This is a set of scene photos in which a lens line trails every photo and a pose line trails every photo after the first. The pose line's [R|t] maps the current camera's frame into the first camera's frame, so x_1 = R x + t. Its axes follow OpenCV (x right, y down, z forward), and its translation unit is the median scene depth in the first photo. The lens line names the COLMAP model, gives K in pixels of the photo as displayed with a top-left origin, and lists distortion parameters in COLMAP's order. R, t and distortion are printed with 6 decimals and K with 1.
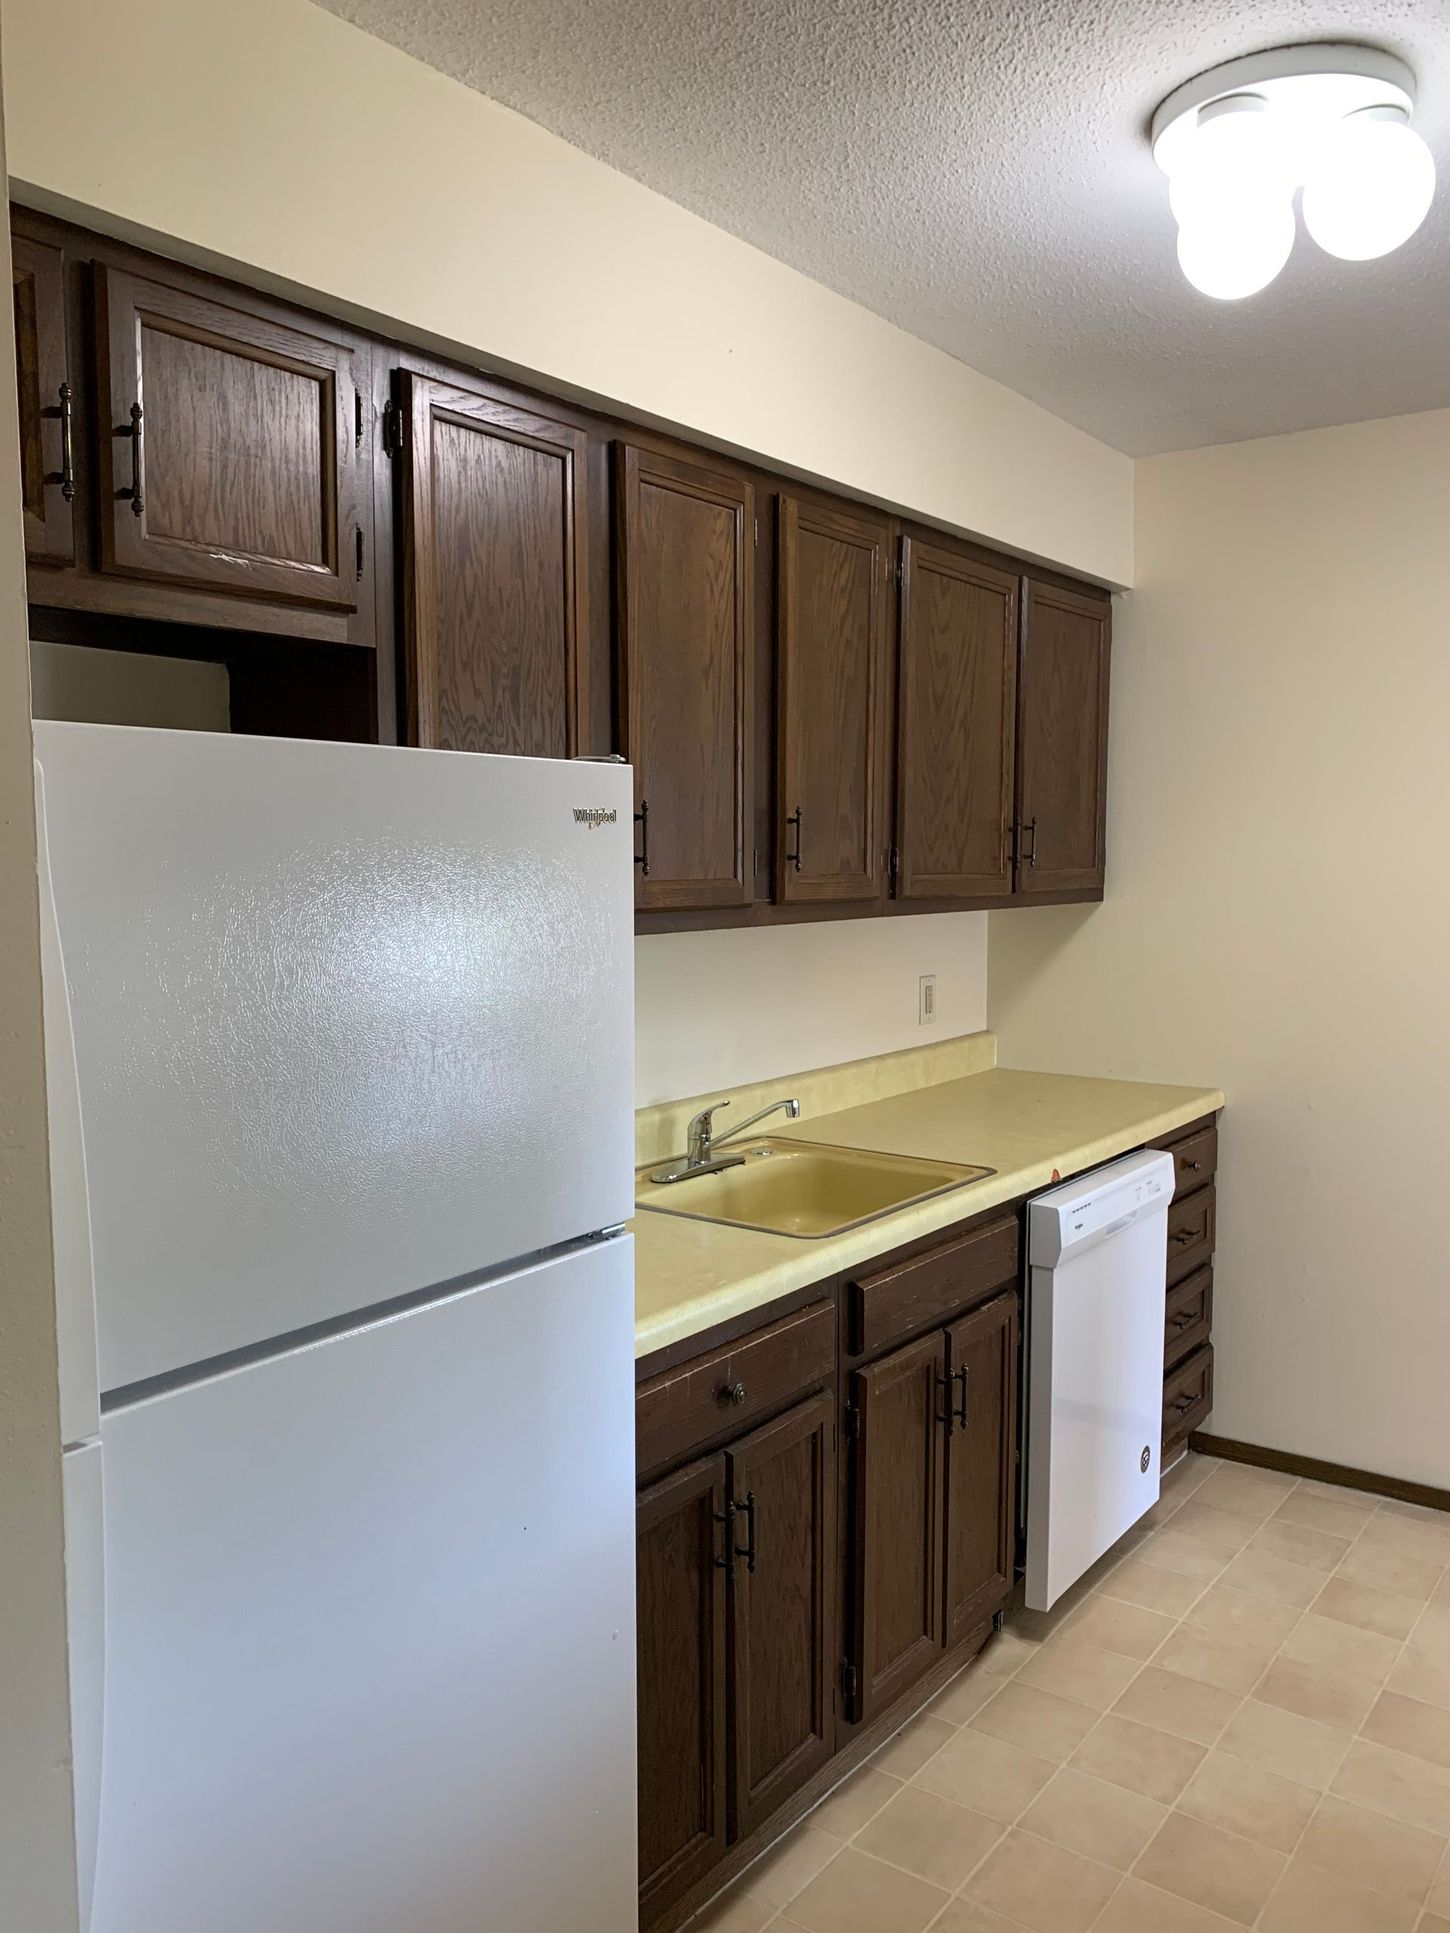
lens RADIAL K [[1482.6, 0, 729.4], [0, 1482.6, 975.1], [0, 0, 1]] dist [0.009895, -0.023839]
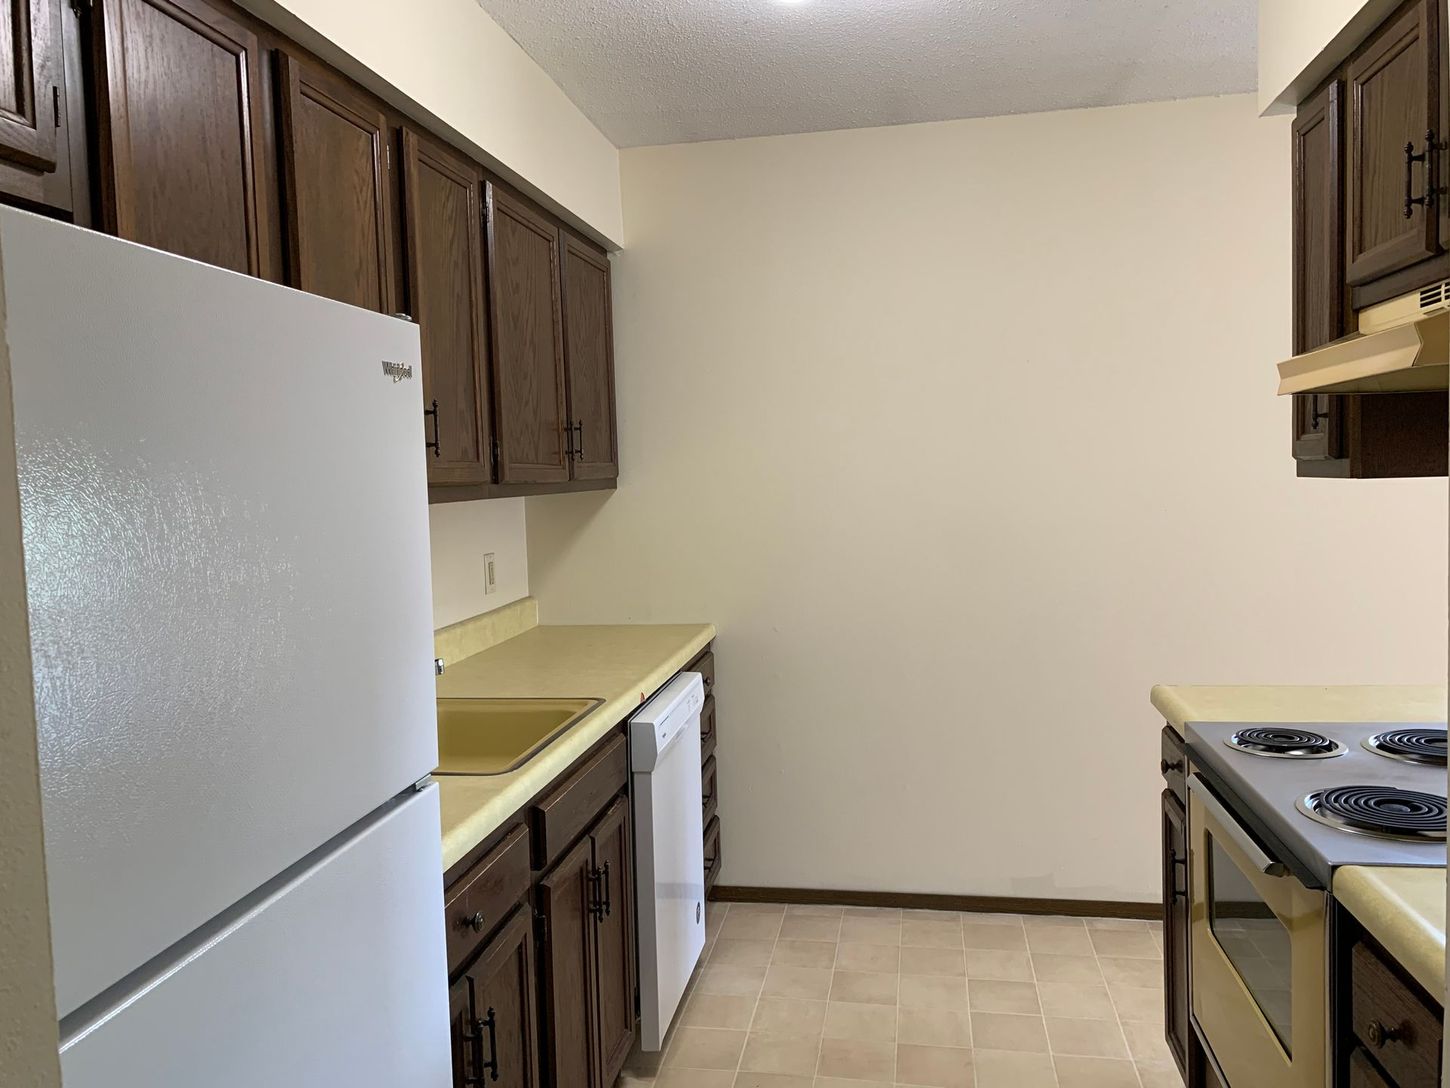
lens RADIAL K [[1112.1, 0, 721.8], [0, 1112.1, 535.8], [0, 0, 1]] dist [0.009895, -0.023839]
pose [[0.896532, -0.056535, 0.439356, -0.128350], [0.070437, 0.997398, -0.015389, 0.018031], [-0.437343, 0.044744, 0.898181, 0.126202]]
